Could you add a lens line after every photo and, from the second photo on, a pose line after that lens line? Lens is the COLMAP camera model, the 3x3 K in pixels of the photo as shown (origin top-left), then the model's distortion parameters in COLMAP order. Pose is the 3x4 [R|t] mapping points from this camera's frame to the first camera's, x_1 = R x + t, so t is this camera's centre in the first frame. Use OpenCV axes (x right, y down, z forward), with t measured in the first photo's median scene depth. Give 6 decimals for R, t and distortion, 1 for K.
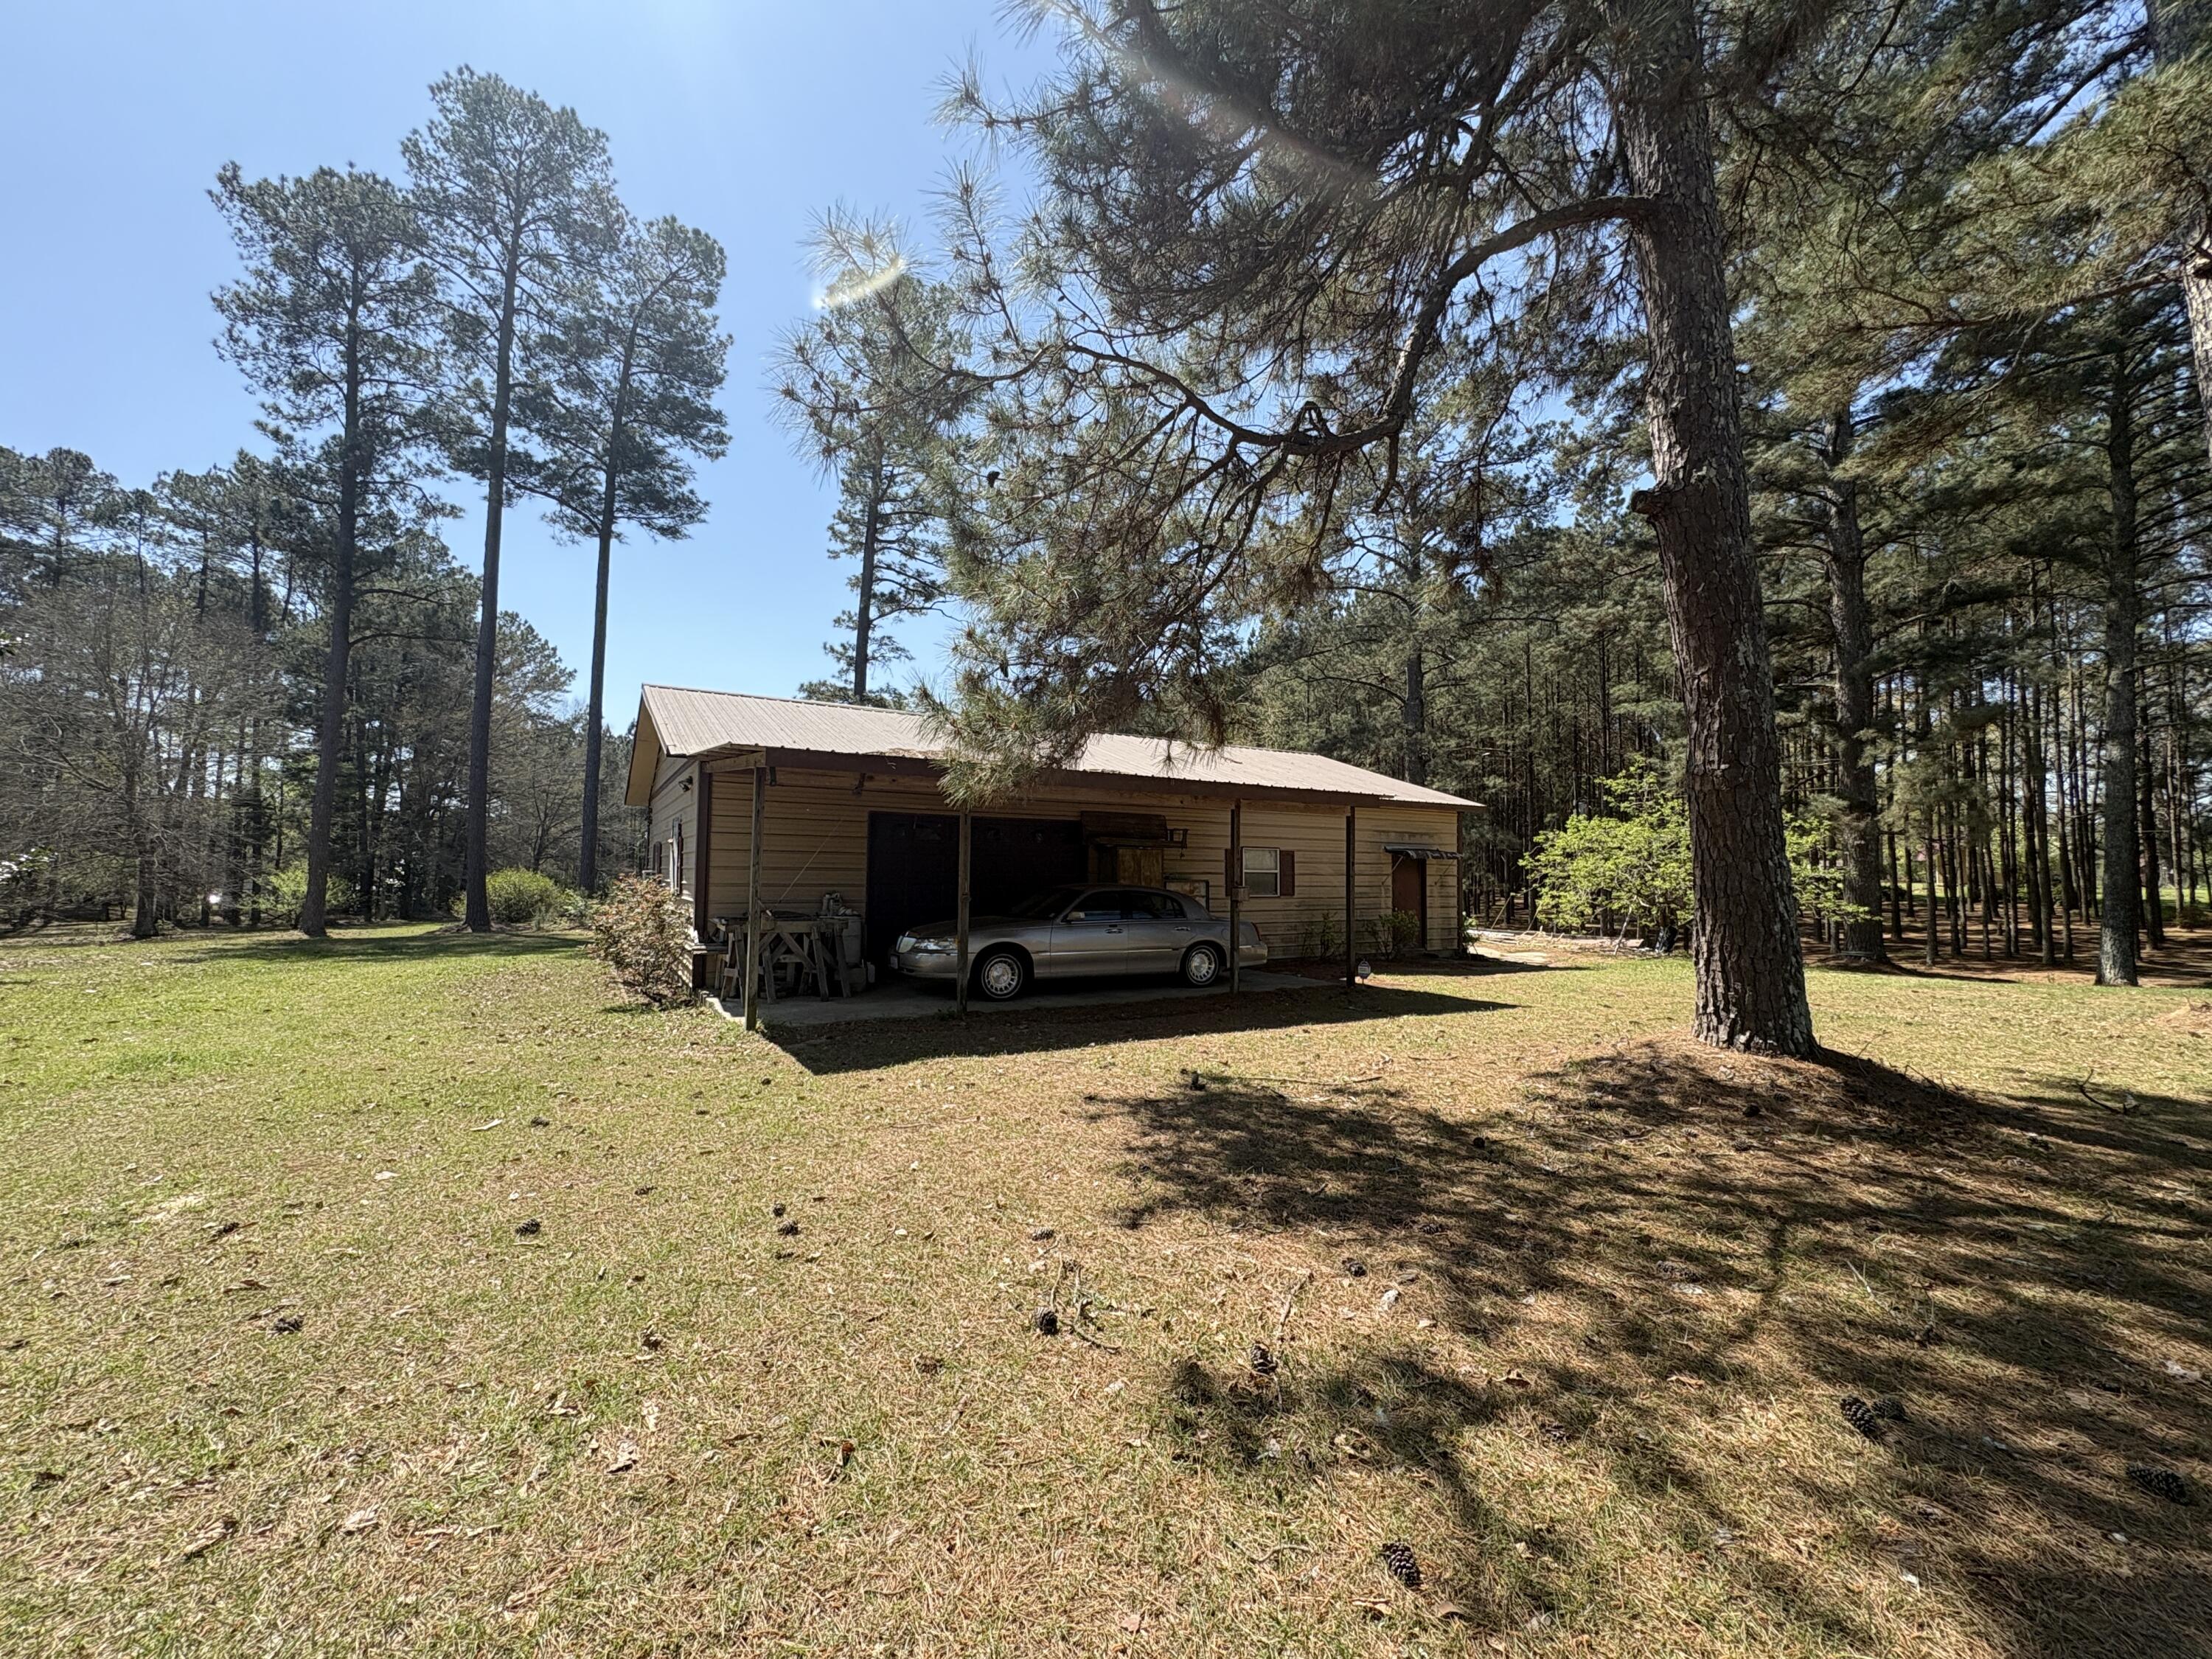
lens RADIAL K [[888.0, 0, 1106.0], [0, 888.0, 829.5], [0, 0, 1]] dist [0.000215, -0.000004]
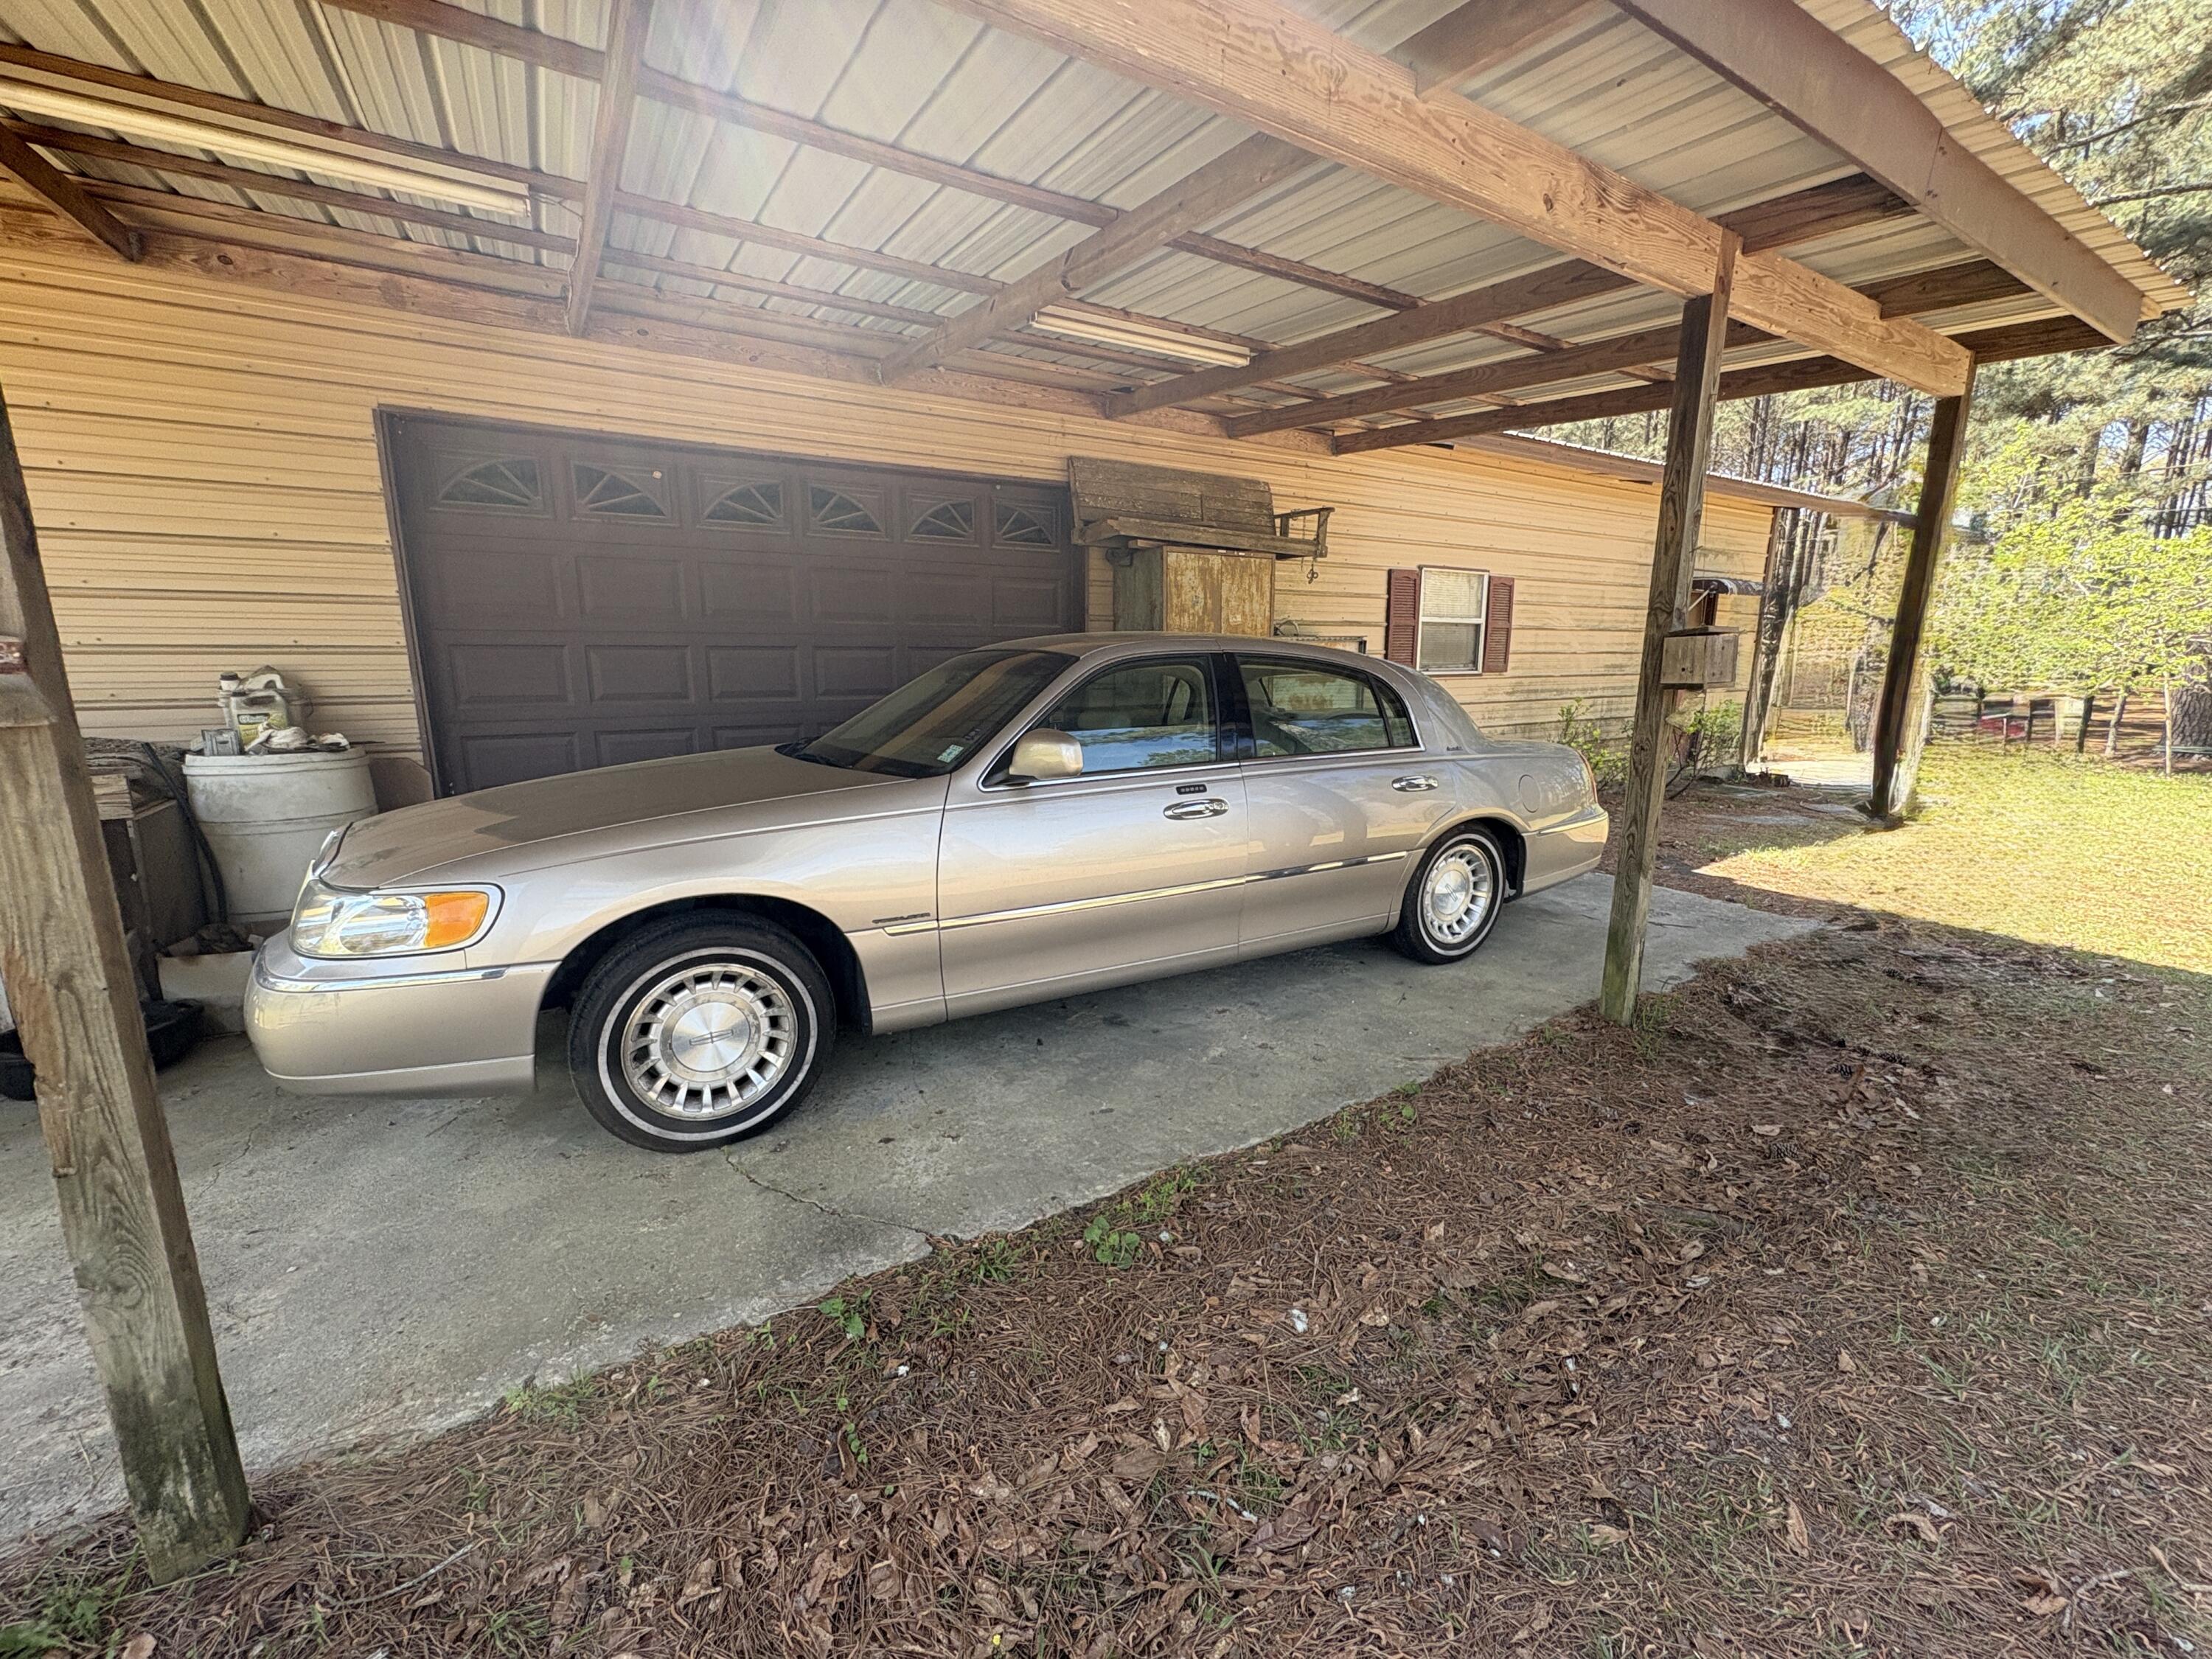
lens RADIAL K [[888.0, 0, 1106.0], [0, 888.0, 829.5], [0, 0, 1]] dist [0.000215, -0.000004]
pose [[0.999893, -0.012832, 0.007085, -0.017029], [0.010773, 0.971099, 0.238435, 0.052198], [-0.009940, -0.238333, 0.971133, 0.670101]]
